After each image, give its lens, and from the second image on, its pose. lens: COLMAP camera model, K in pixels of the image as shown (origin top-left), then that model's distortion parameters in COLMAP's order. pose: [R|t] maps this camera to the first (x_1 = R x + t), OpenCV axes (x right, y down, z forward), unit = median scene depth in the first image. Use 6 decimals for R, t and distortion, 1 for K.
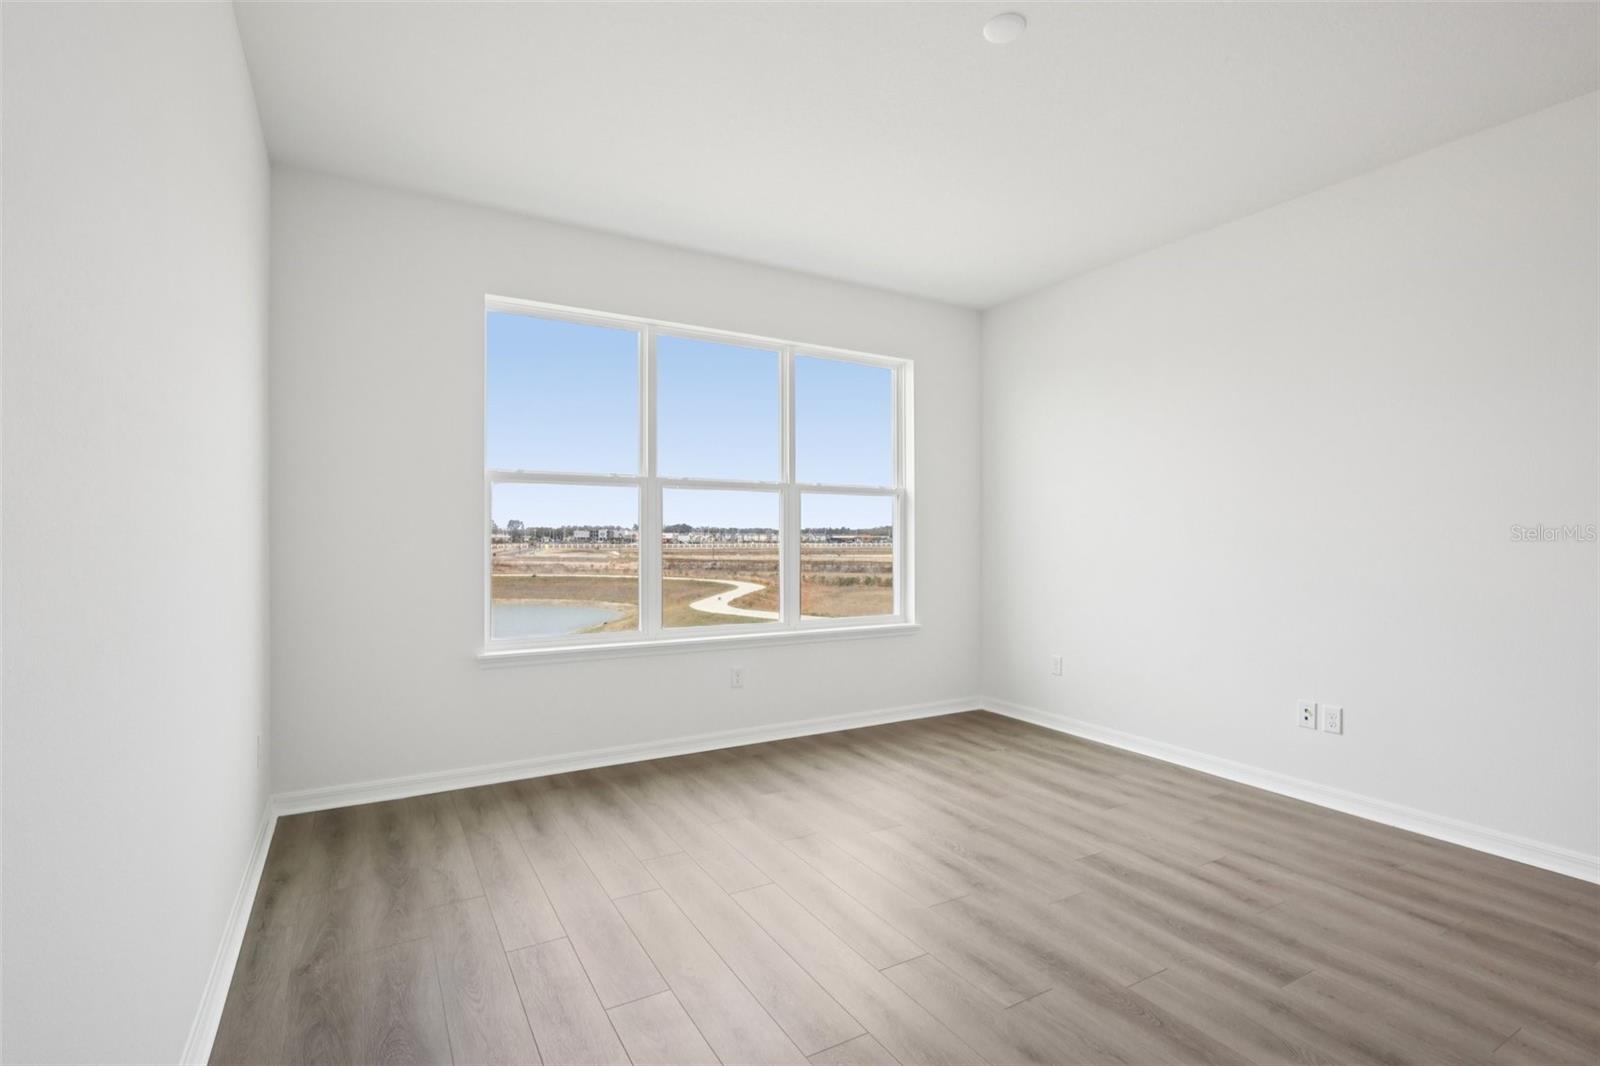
lens RADIAL K [[754.7, 0, 795.3], [0, 754.7, 539.1], [0, 0, 1]] dist [-0.003184, 0.001884]
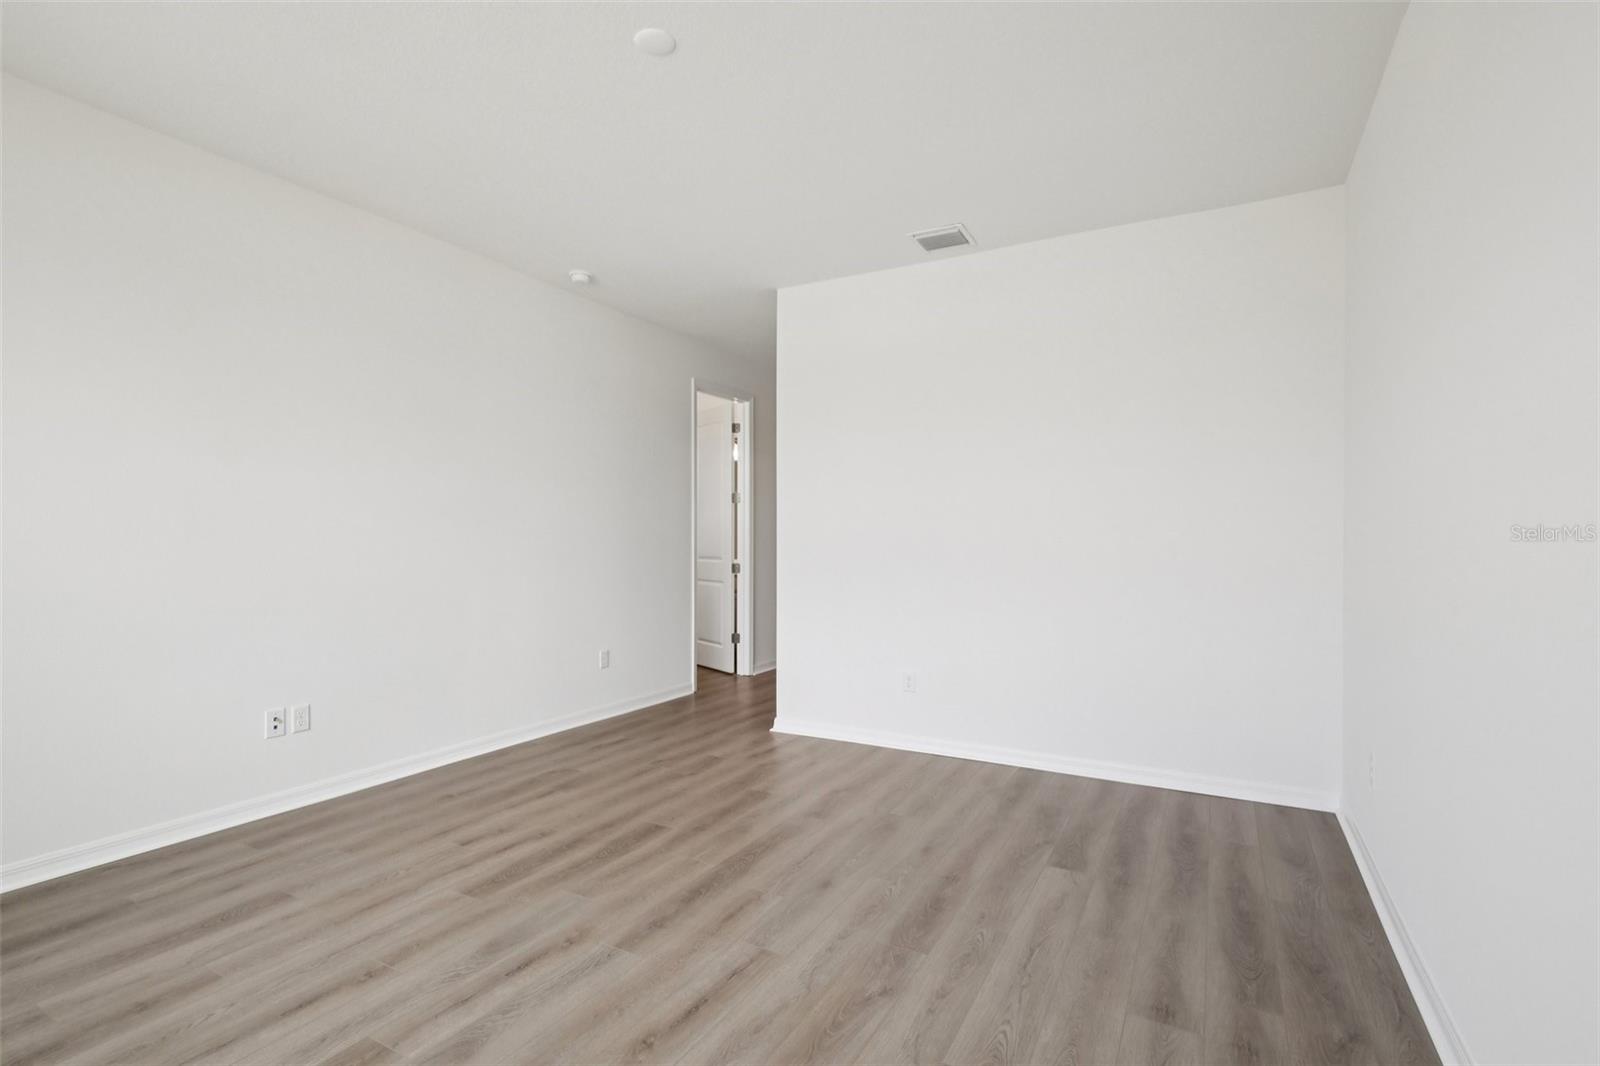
lens RADIAL K [[754.7, 0, 806.4], [0, 754.7, 528.9], [0, 0, 1]] dist [-0.003184, 0.001884]
pose [[-0.517934, 0.002815, 0.855416, -0.439519], [-0.000924, 0.999992, -0.003851, -0.008287], [-0.855420, -0.002785, -0.517928, 0.836123]]
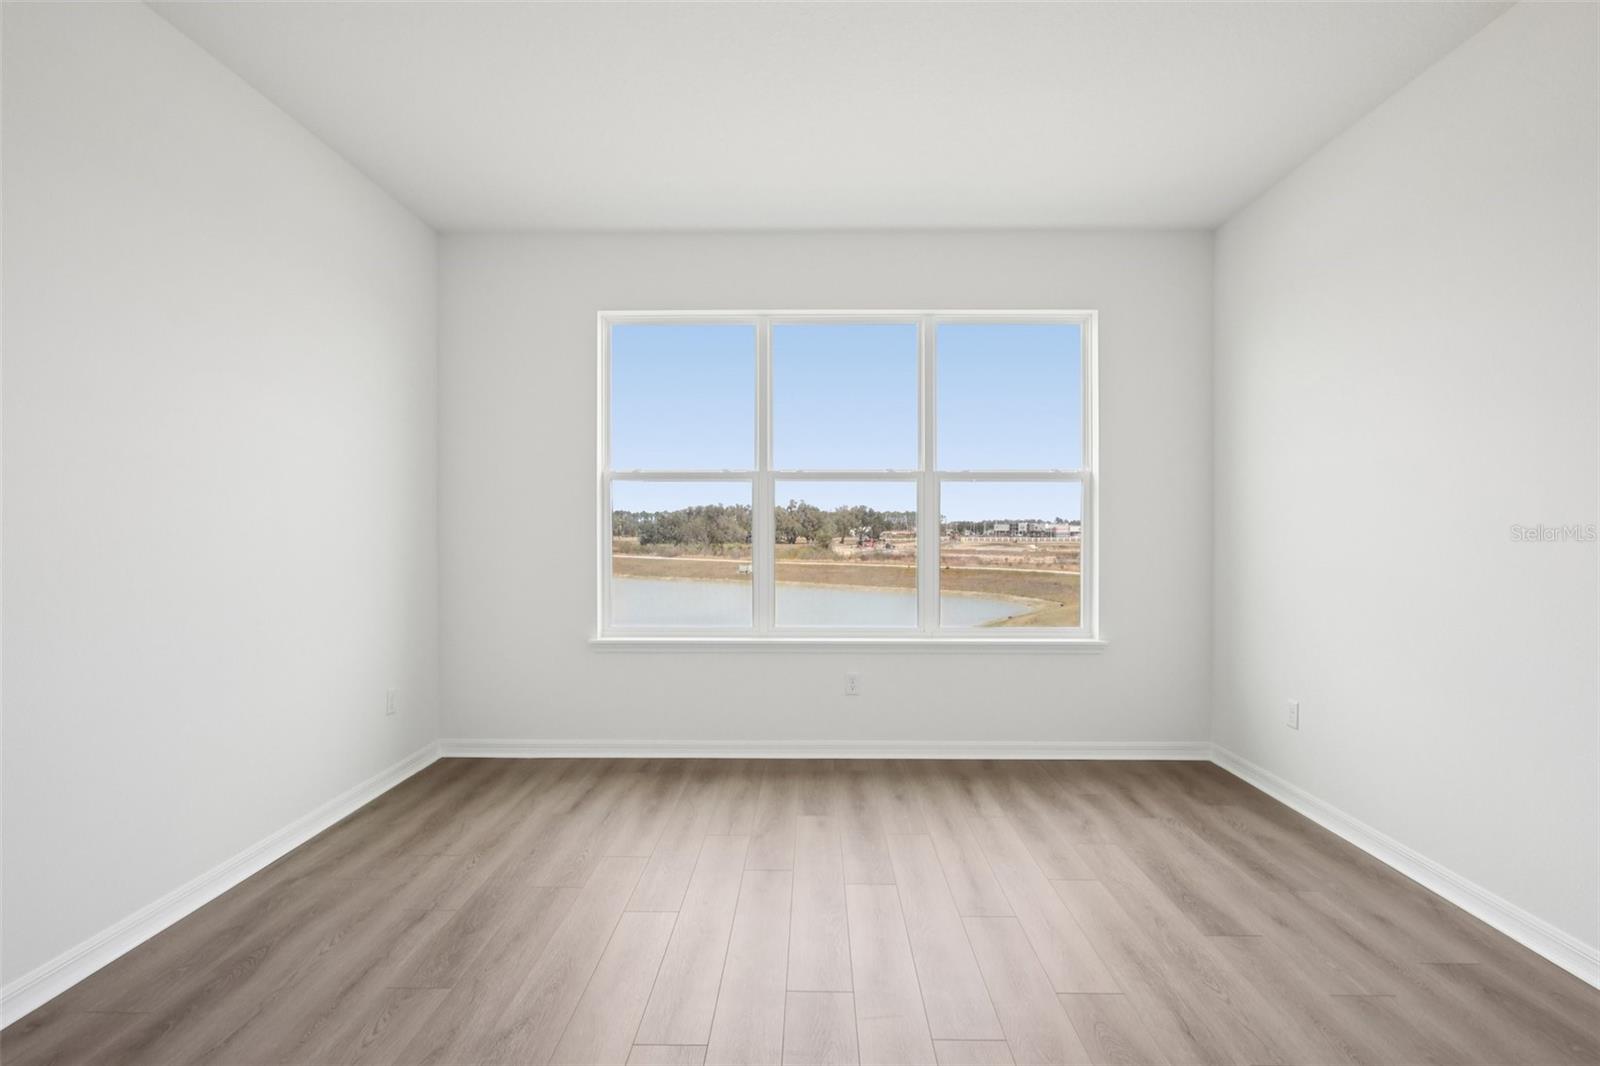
lens RADIAL K [[754.7, 0, 798.5], [0, 754.7, 532.1], [0, 0, 1]] dist [-0.003184, 0.001884]
pose [[0.855915, -0.000604, -0.517116, 0.390155], [0.000280, 1.000000, -0.000703, -0.001858], [0.517116, 0.000457, 0.855915, 0.202428]]
